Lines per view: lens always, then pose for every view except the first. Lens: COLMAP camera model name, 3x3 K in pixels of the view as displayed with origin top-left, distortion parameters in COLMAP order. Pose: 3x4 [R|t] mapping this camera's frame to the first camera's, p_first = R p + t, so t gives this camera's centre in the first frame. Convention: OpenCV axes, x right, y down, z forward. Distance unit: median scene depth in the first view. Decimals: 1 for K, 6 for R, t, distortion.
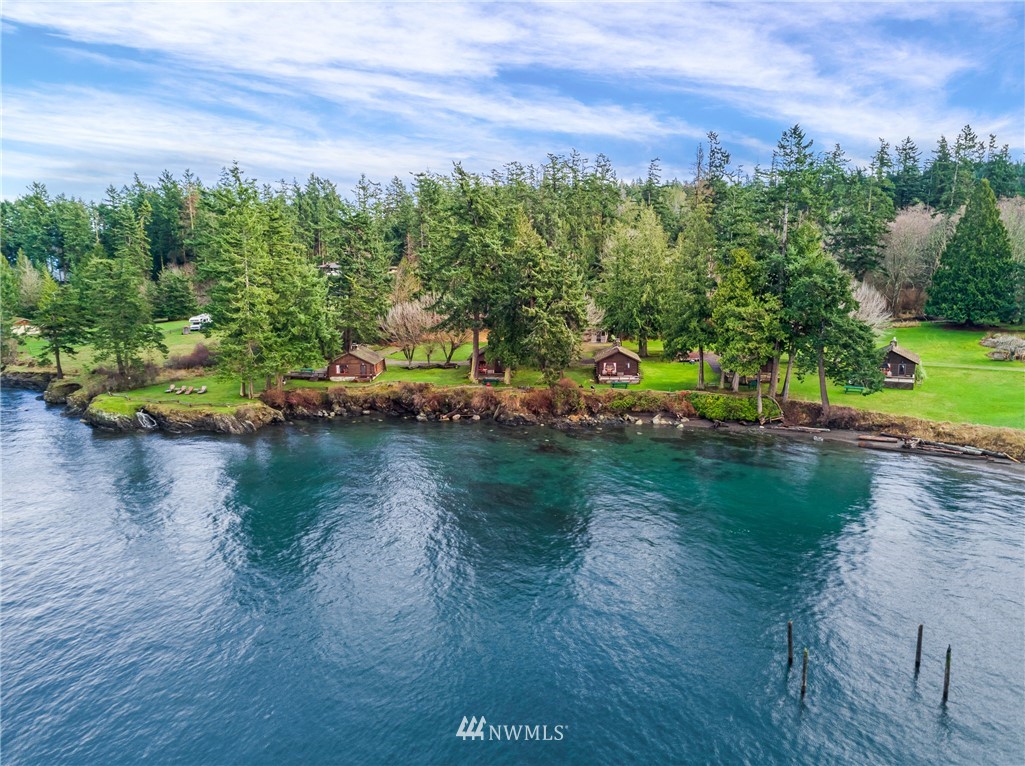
lens RADIAL K [[779.2, 0, 503.6], [0, 779.2, 380.5], [0, 0, 1]] dist [0.026727, -0.008126]
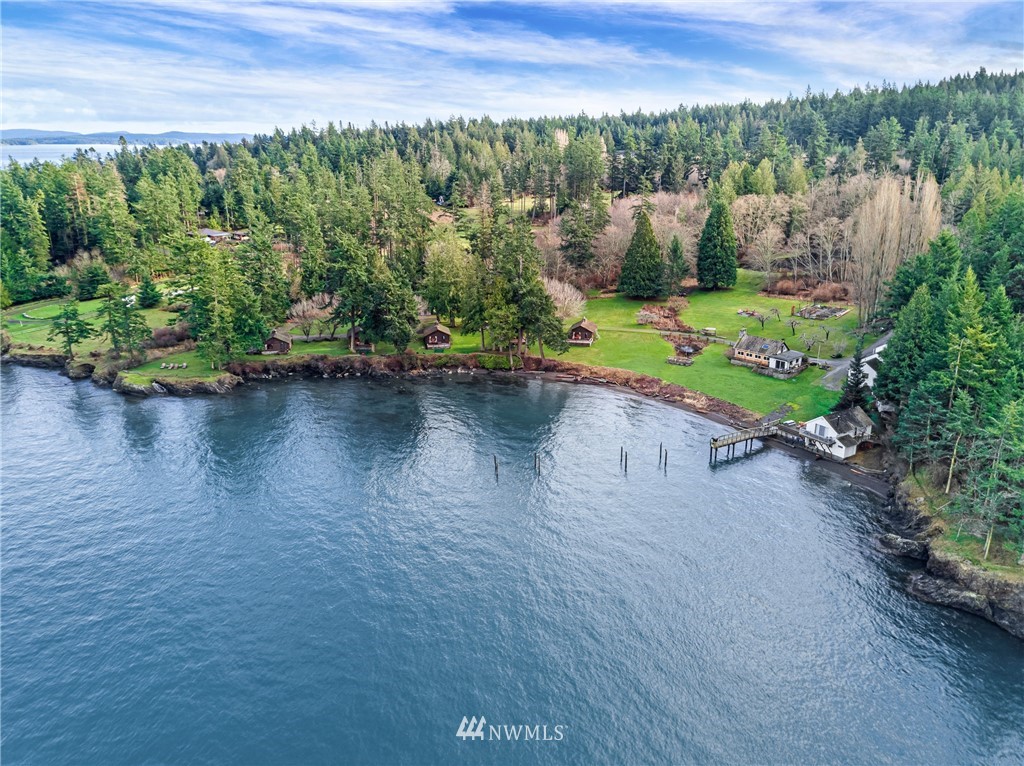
lens RADIAL K [[766.1, 0, 513.0], [0, 766.1, 430.7], [0, 0, 1]] dist [0.024853, -0.008061]
pose [[0.971994, -0.077445, 0.221880, -0.092702], [0.035755, 0.981883, 0.186082, -0.140062], [-0.232271, -0.172937, 0.957154, -0.778410]]
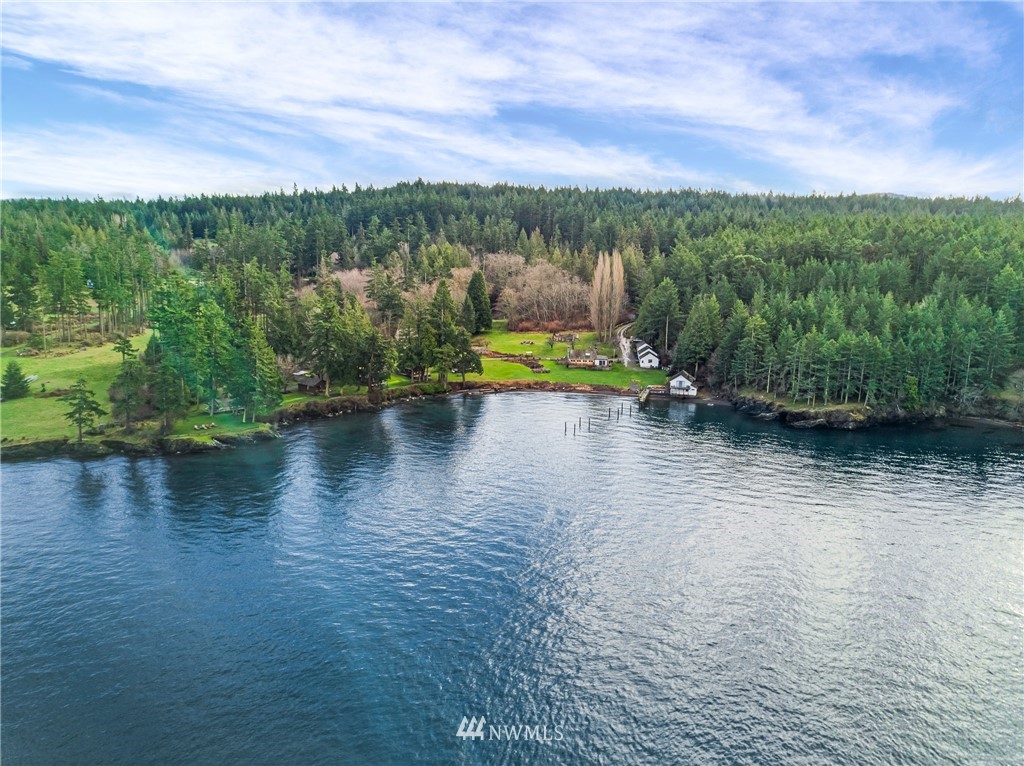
lens RADIAL K [[778.4, 0, 503.1], [0, 778.4, 380.5], [0, 0, 1]] dist [0.026727, -0.008126]
pose [[0.565815, -0.140996, 0.812387, -1.569106], [0.130486, 0.988167, 0.080622, -0.158184], [-0.814141, 0.060388, 0.577518, -0.614688]]
